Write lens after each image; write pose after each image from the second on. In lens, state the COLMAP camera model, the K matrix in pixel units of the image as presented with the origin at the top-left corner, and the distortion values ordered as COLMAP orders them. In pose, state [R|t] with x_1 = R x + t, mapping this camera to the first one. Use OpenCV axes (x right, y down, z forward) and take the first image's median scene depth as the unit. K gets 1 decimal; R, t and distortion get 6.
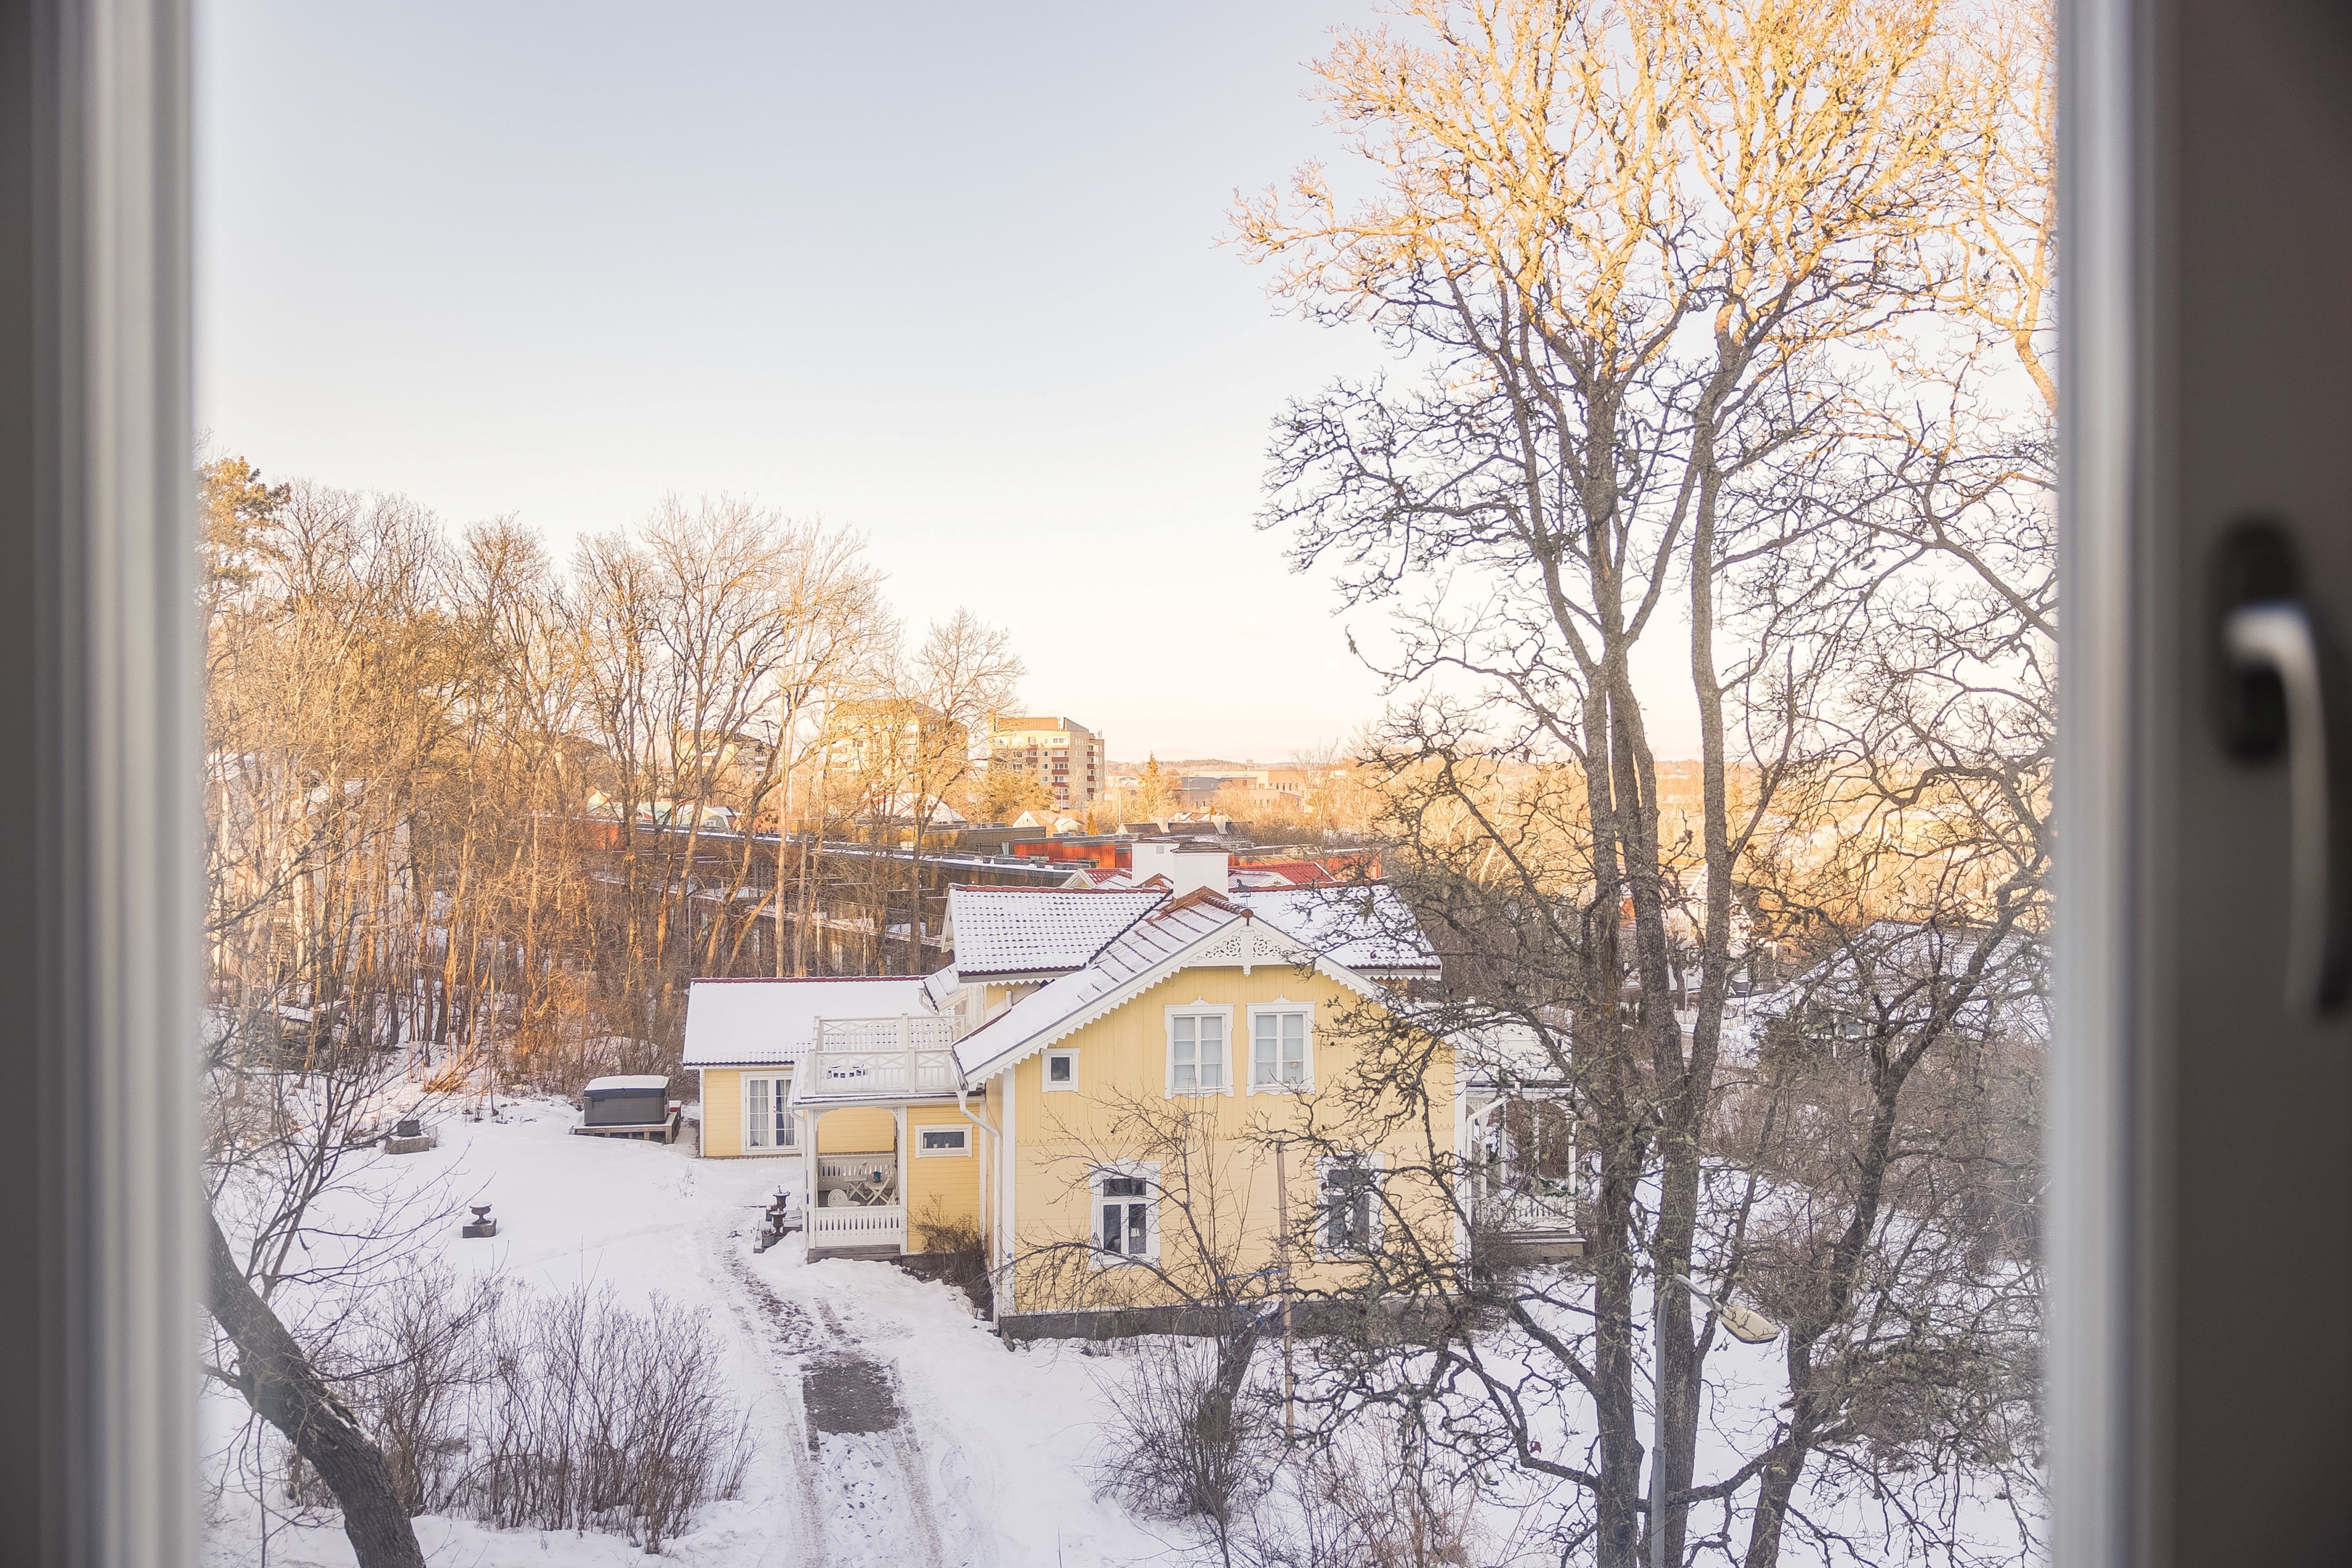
lens RADIAL K [[2068.3, 0, 1220.5], [0, 2068.3, 790.2], [0, 0, 1]] dist [-0.008245, -0.000103]
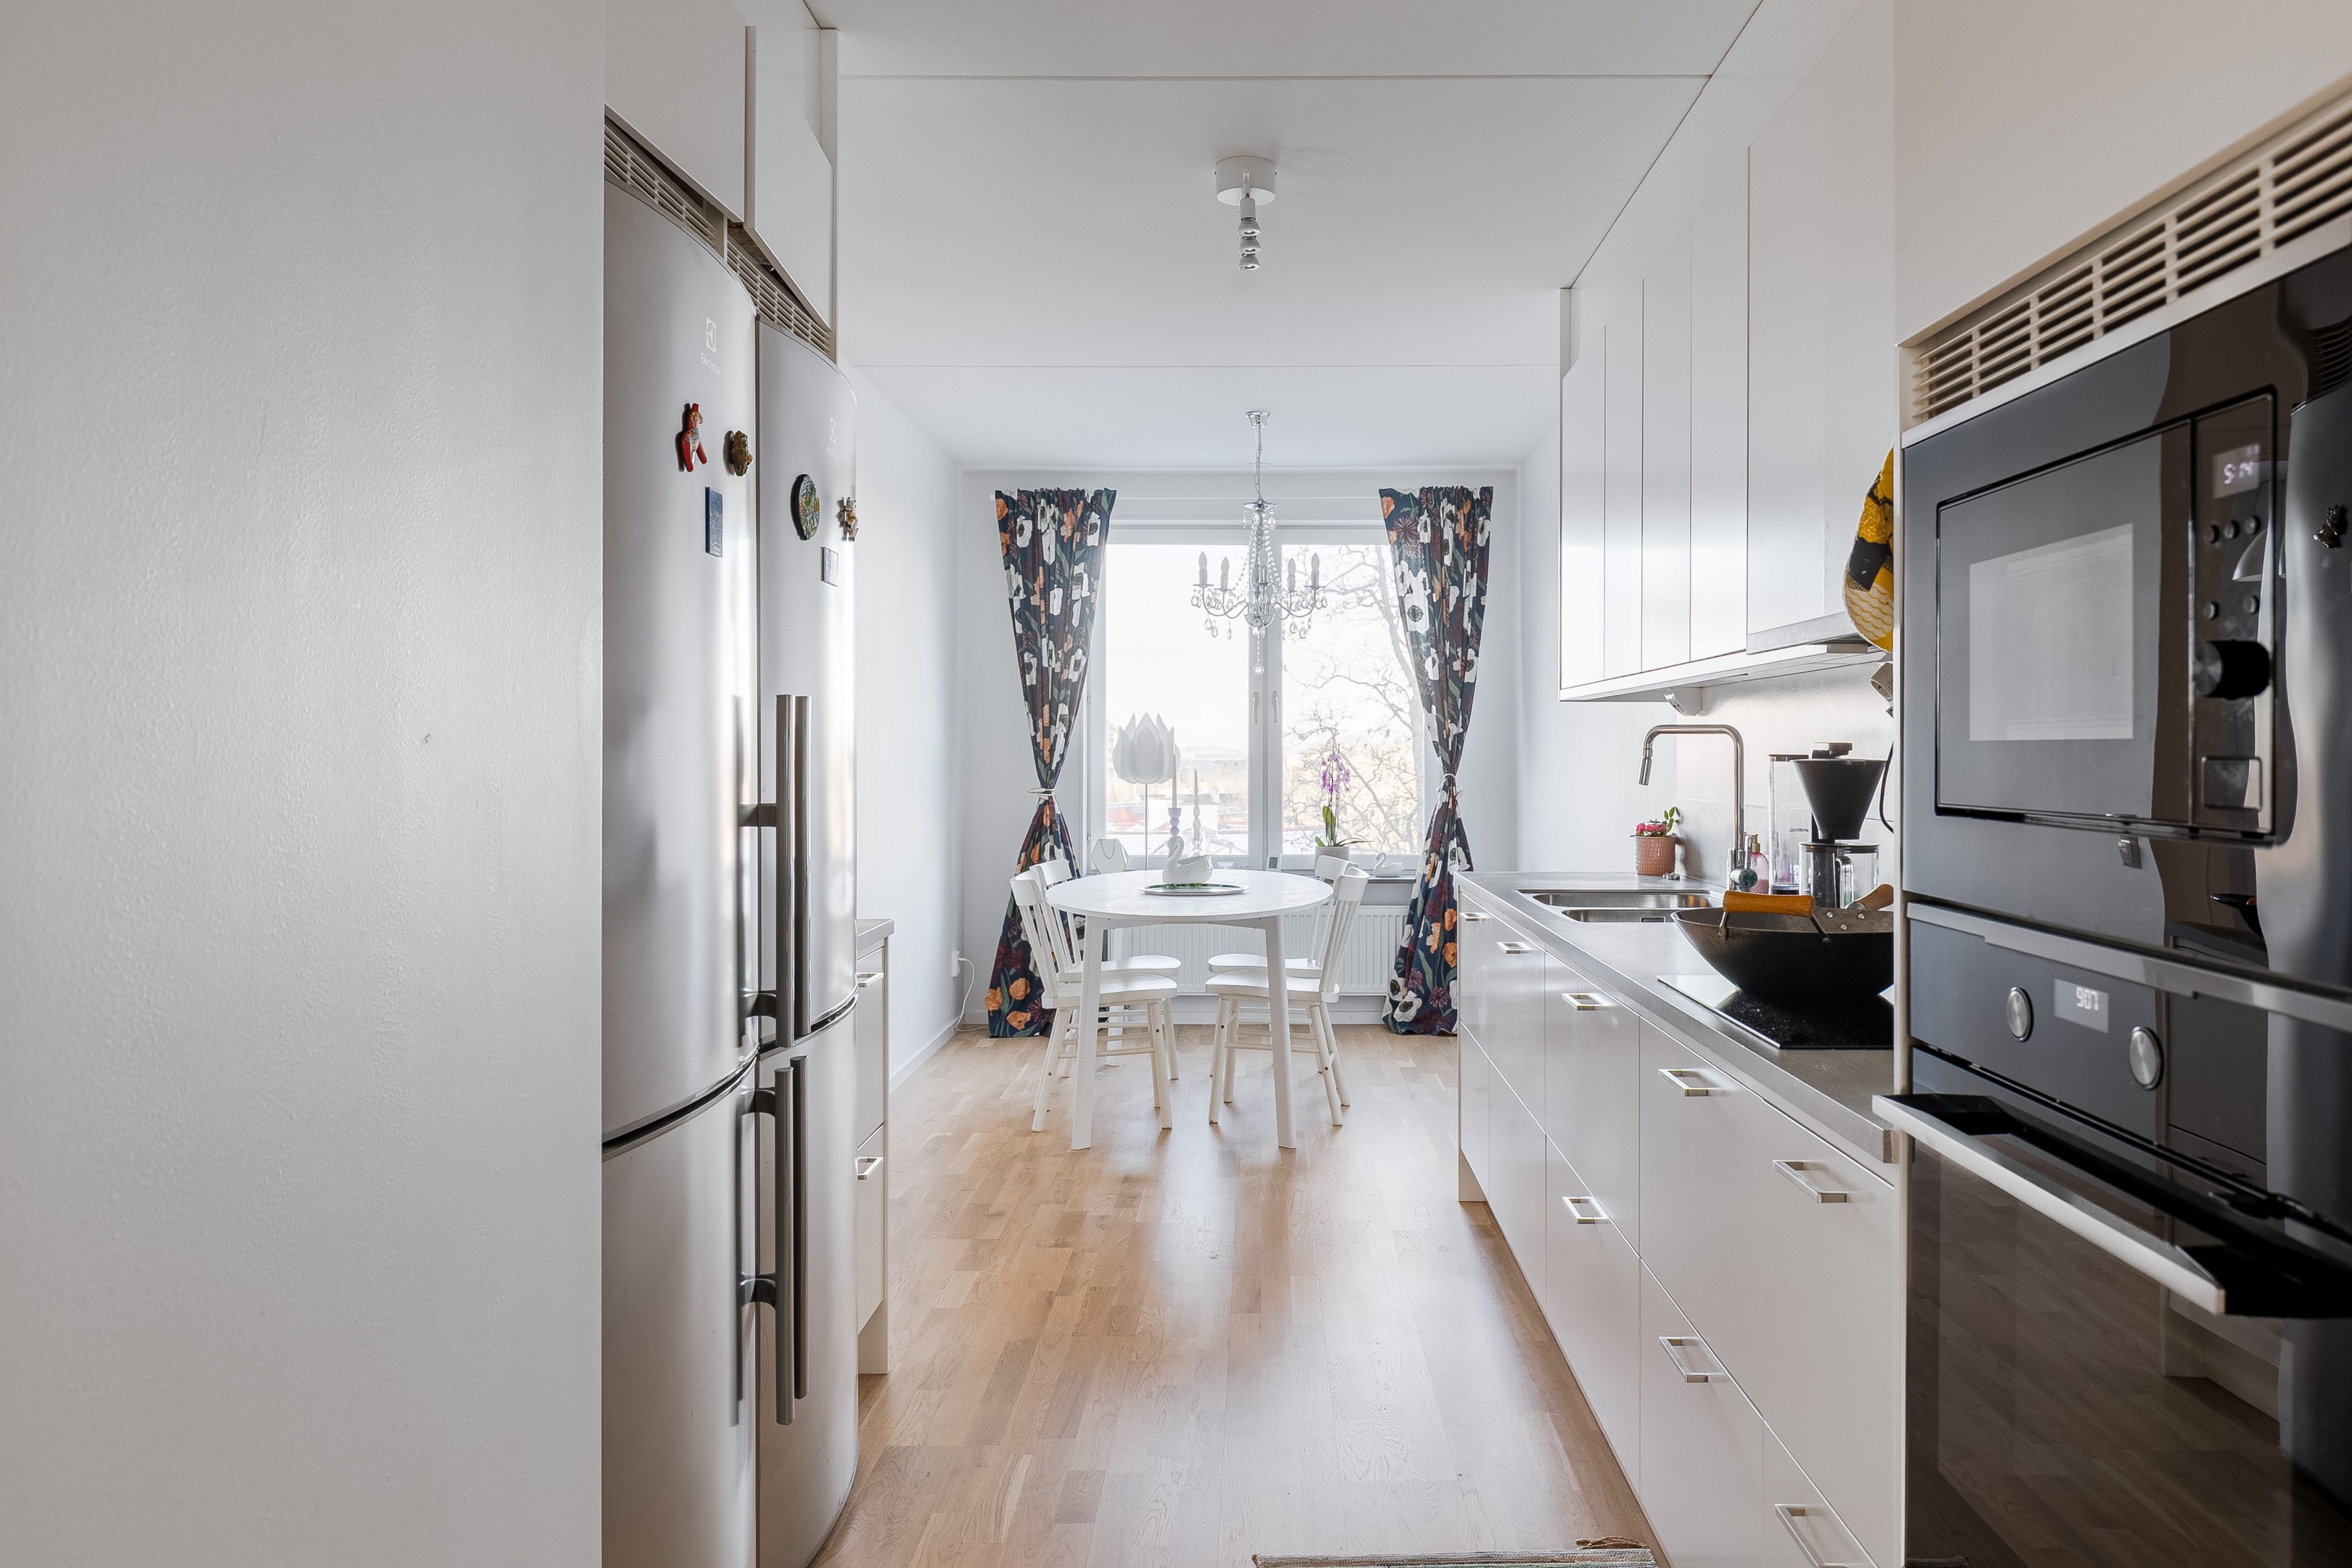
lens RADIAL K [[1676.0, 0, 1283.0], [0, 1676.0, 757.1], [0, 0, 1]] dist [0.011933, 0.000126]
pose [[0.999204, 0.004246, 0.039661, 0.003428], [-0.003919, 0.999958, -0.008334, 0.006668], [-0.039695, 0.008172, 0.999178, -0.167813]]
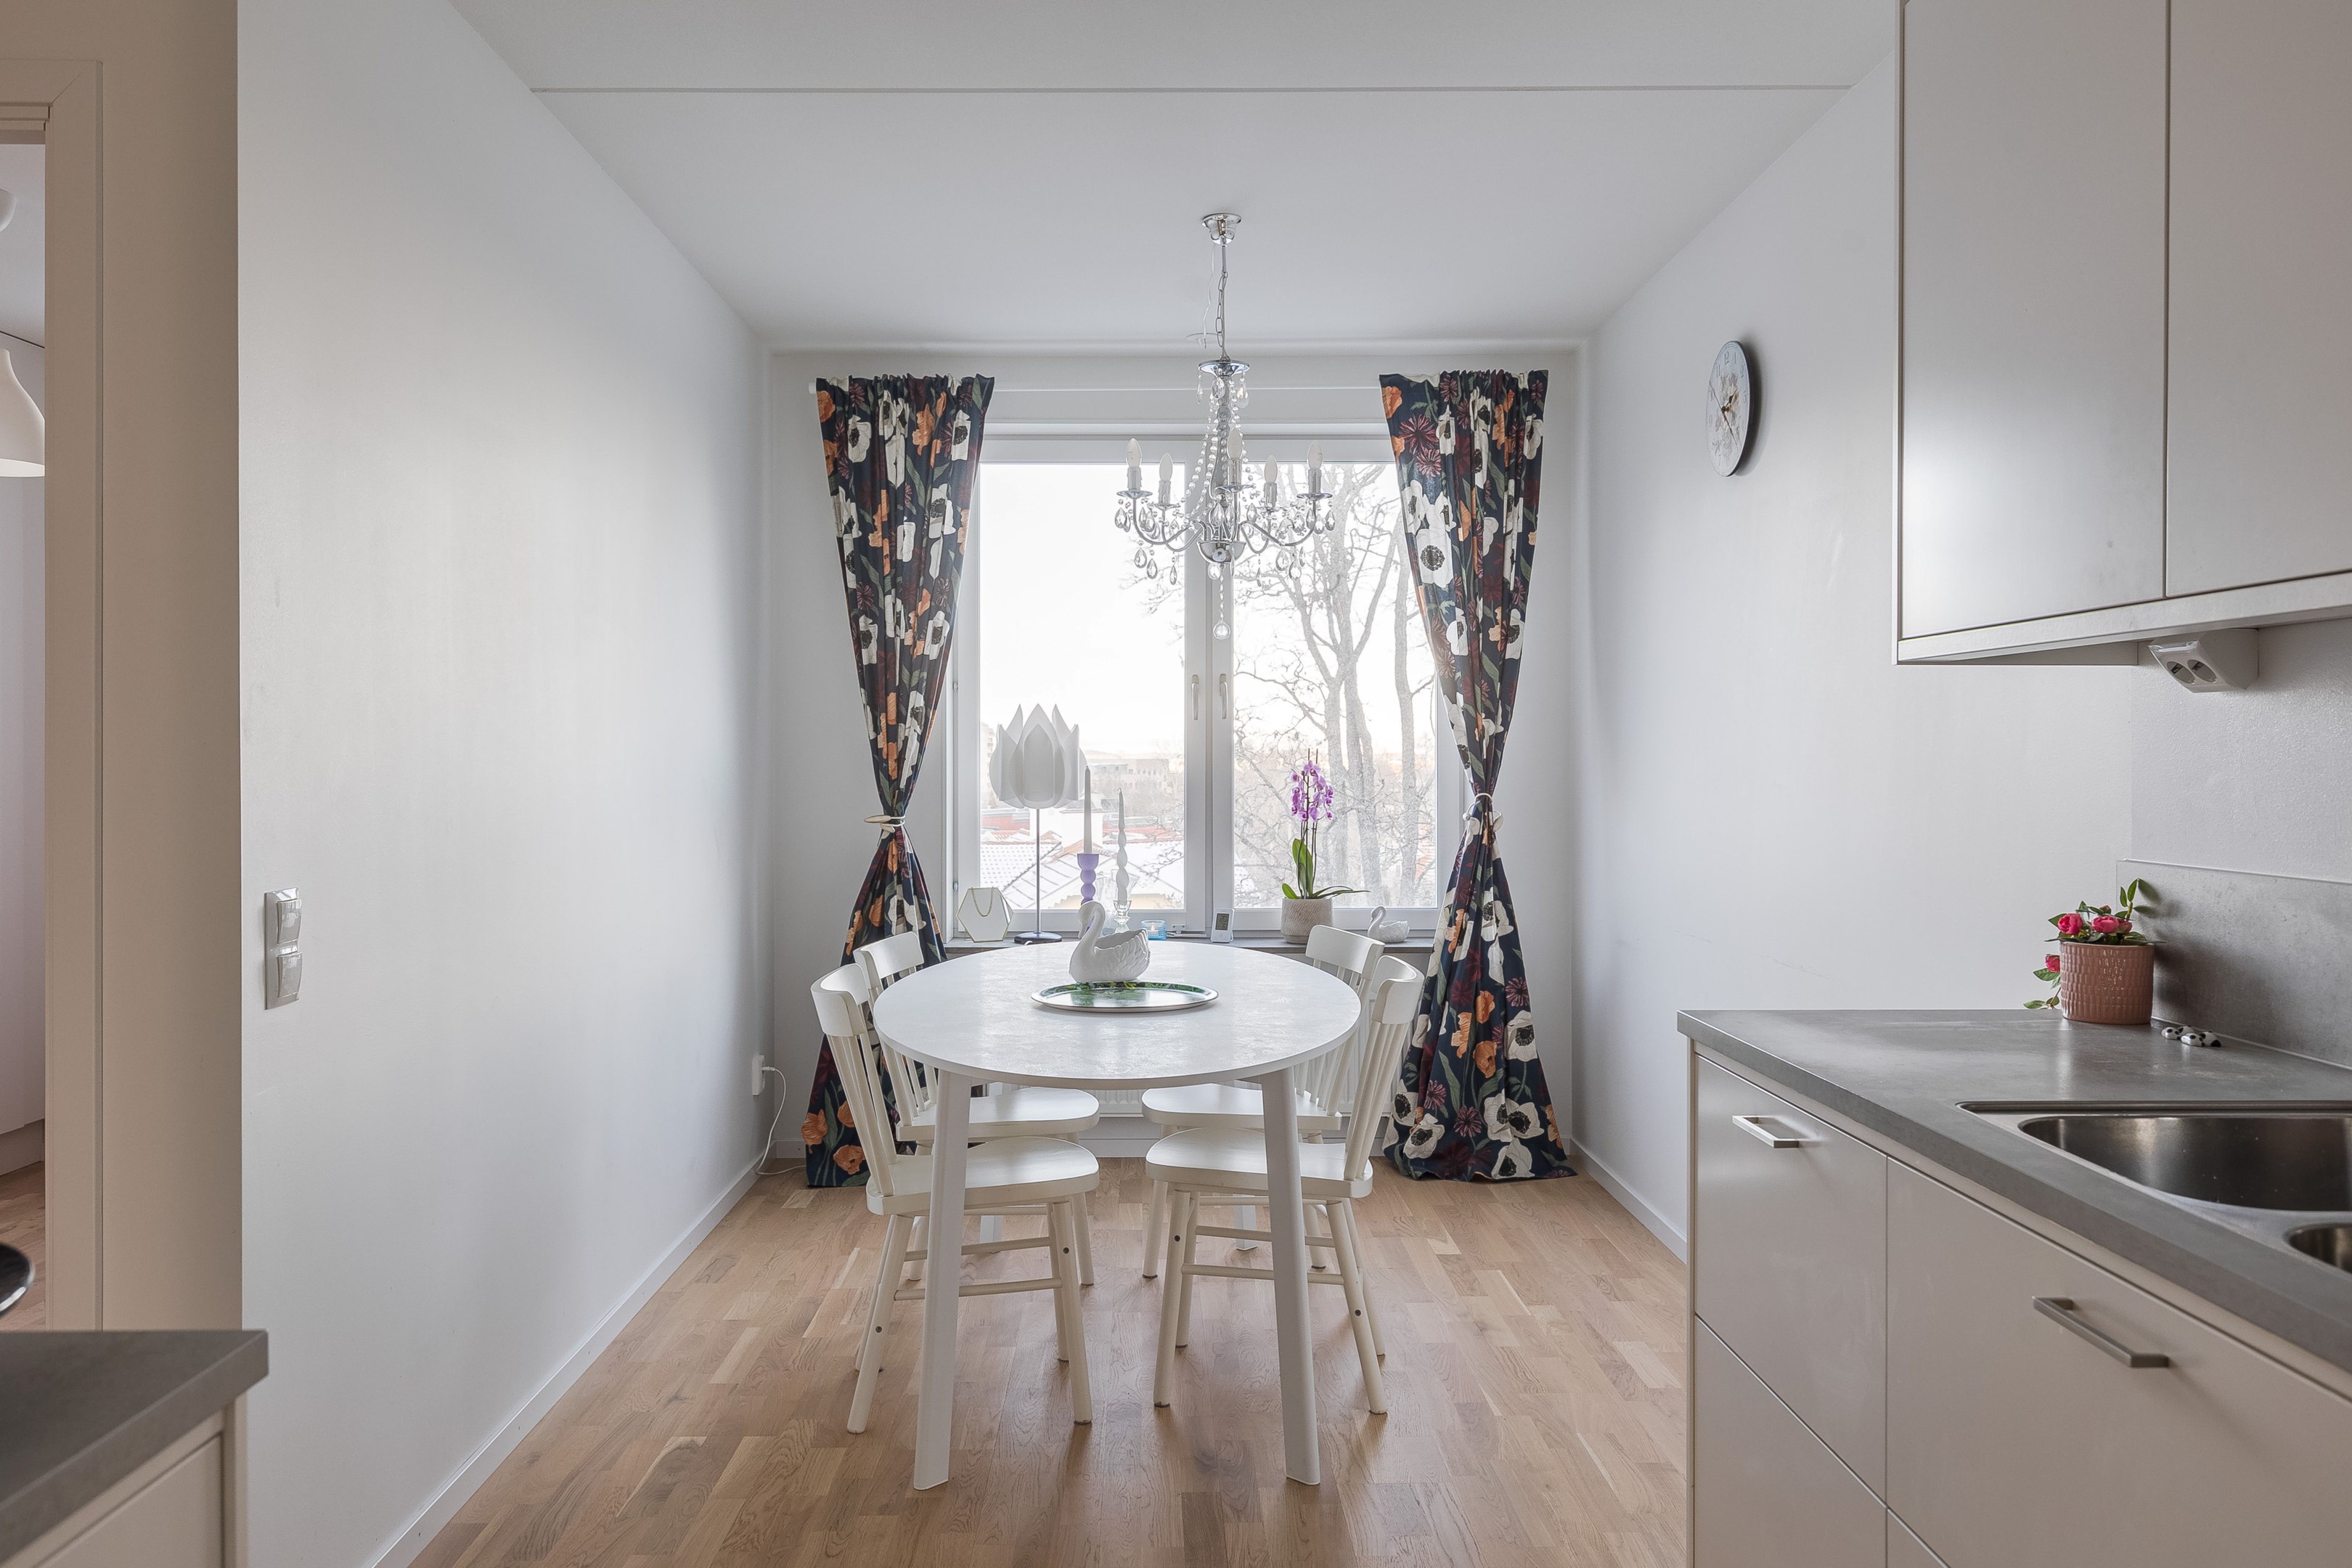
lens RADIAL K [[1696.5, 0, 1159.0], [0, 1696.5, 782.1], [0, 0, 1]] dist [0.002351, -0.002049]
pose [[0.999344, 0.002657, 0.036123, 0.000343], [-0.002802, 0.999988, 0.003984, 0.005680], [-0.036112, -0.004083, 0.999339, -0.113791]]
